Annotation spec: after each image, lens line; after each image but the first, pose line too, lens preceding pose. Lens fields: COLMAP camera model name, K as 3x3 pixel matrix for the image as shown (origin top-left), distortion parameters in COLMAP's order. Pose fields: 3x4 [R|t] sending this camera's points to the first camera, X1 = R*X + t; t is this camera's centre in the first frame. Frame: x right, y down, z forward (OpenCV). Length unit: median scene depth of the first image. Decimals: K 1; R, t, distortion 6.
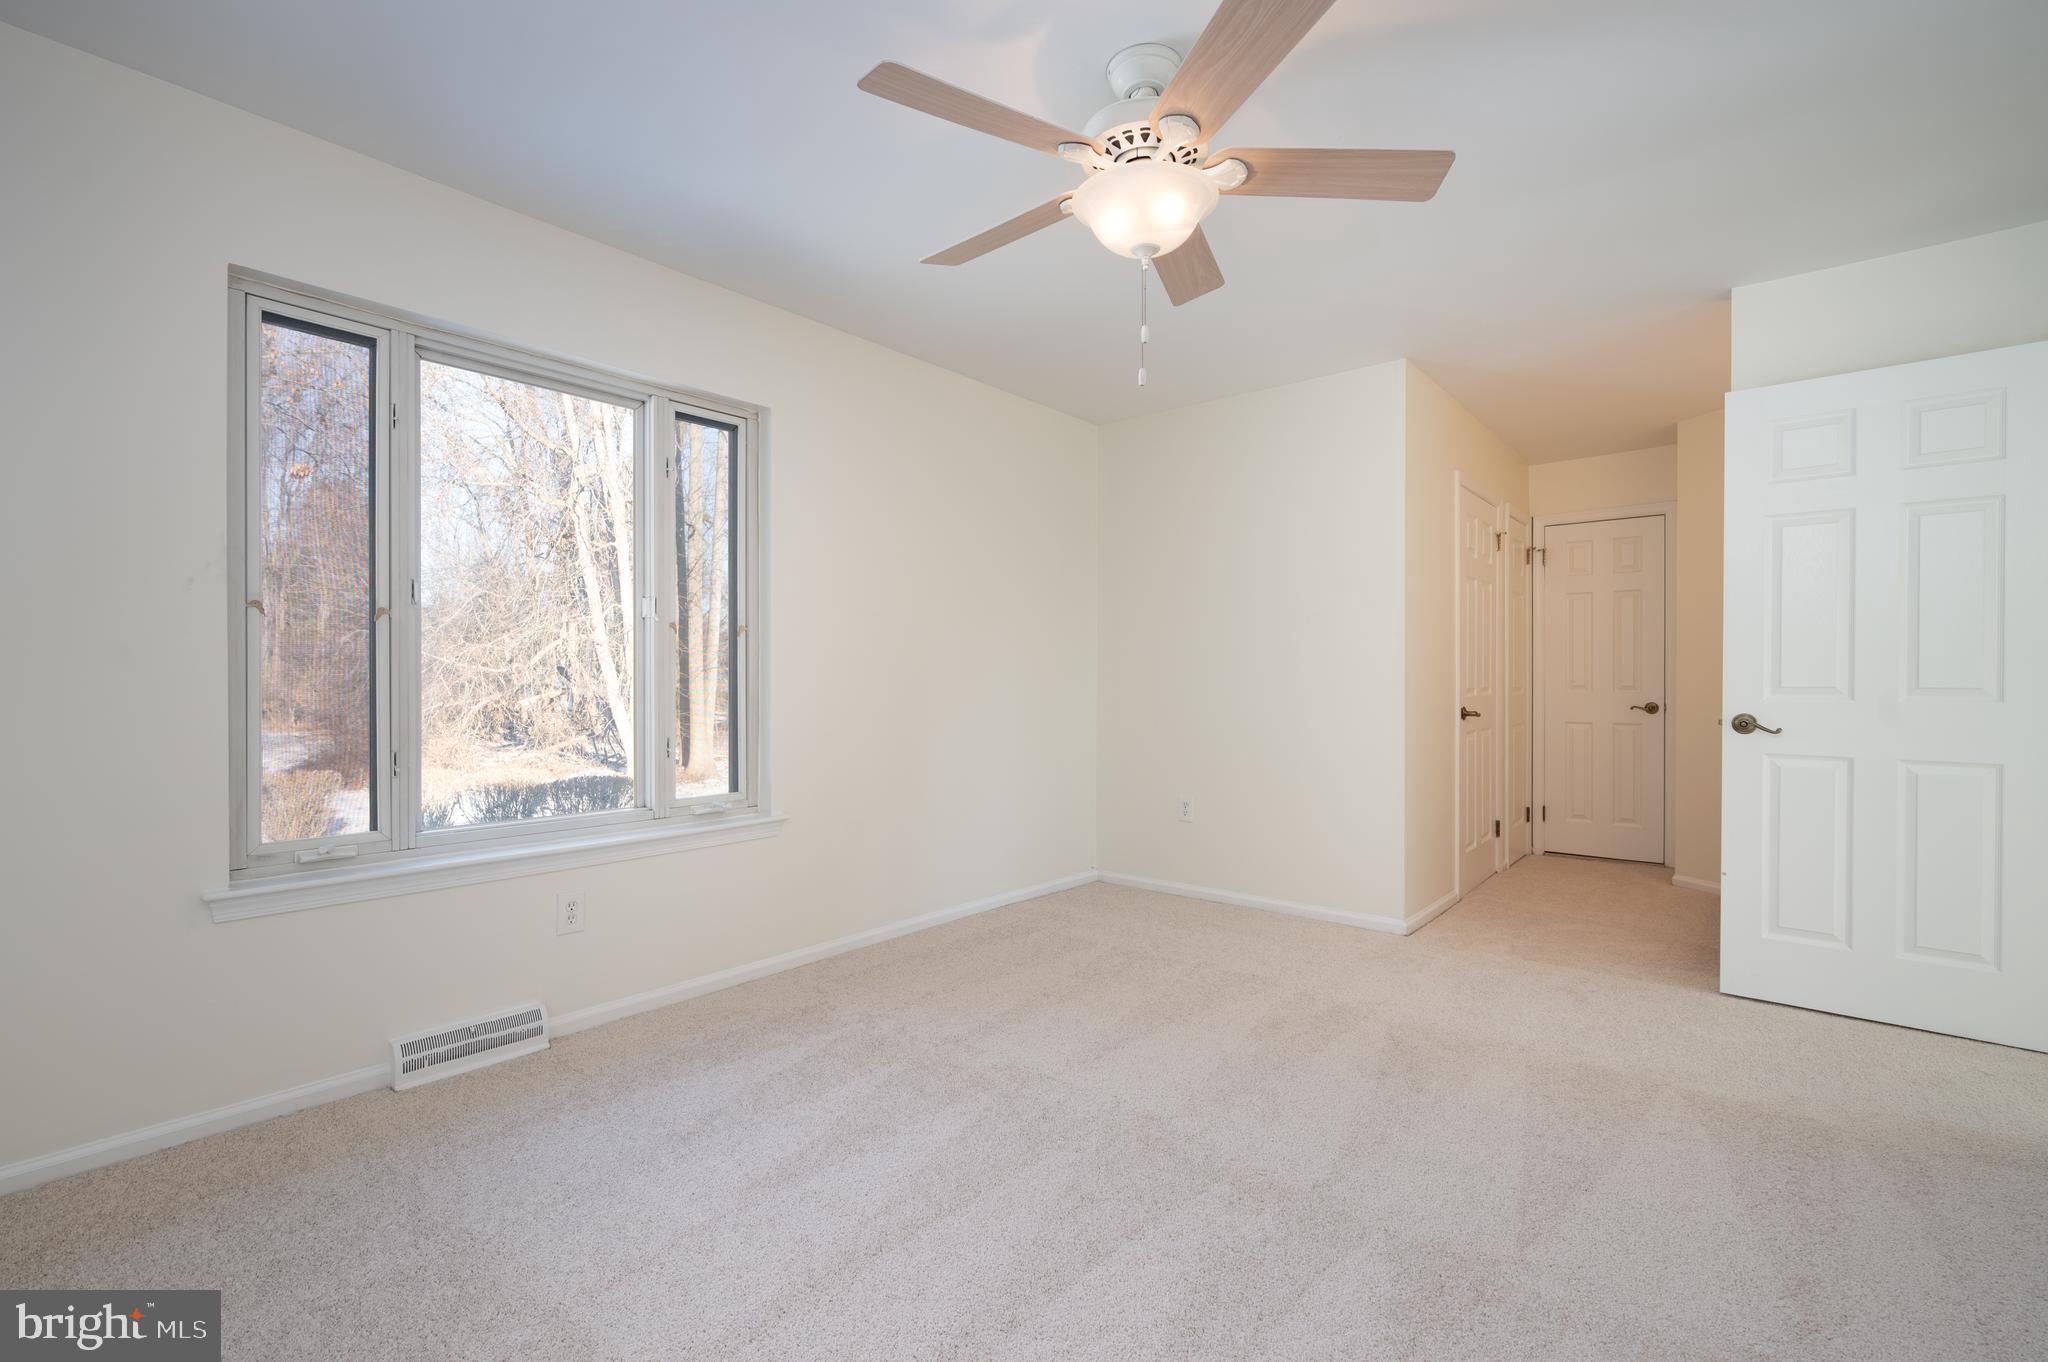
lens RADIAL K [[909.3, 0, 1018.5], [0, 909.3, 694.2], [0, 0, 1]] dist [-0.001259, -0.000258]
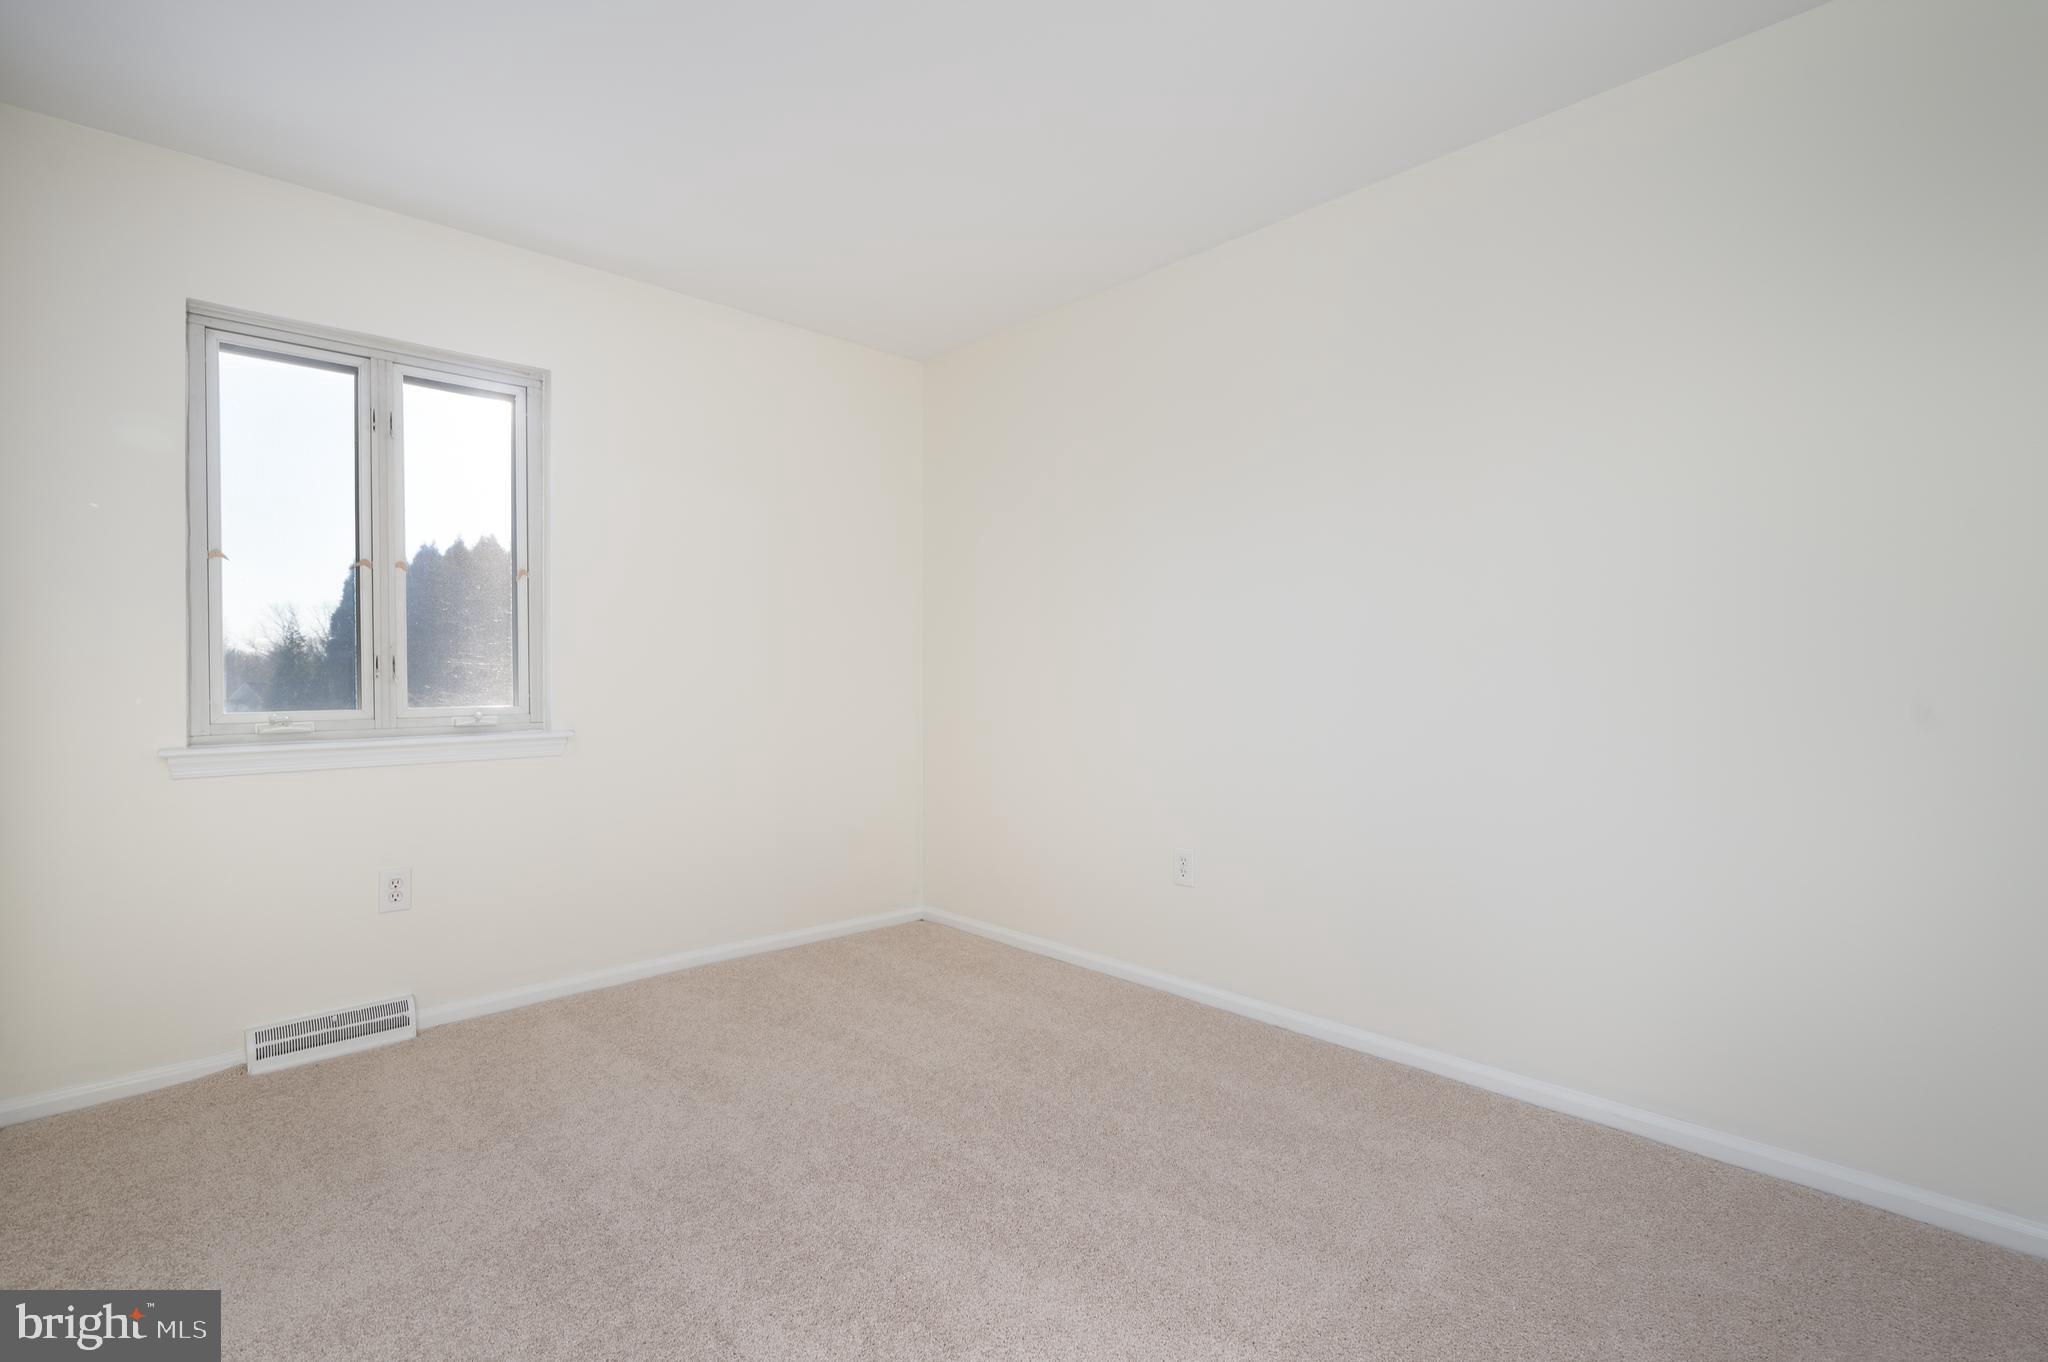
lens RADIAL K [[759.2, 0, 944.2], [0, 759.2, 684.1], [0, 0, 1]] dist [-0.001935, -0.000181]
pose [[0.969952, -0.000221, -0.243295, 0.266528], [0.001998, 0.999973, 0.007054, -0.009941], [0.243287, -0.007328, 0.969927, 0.341569]]
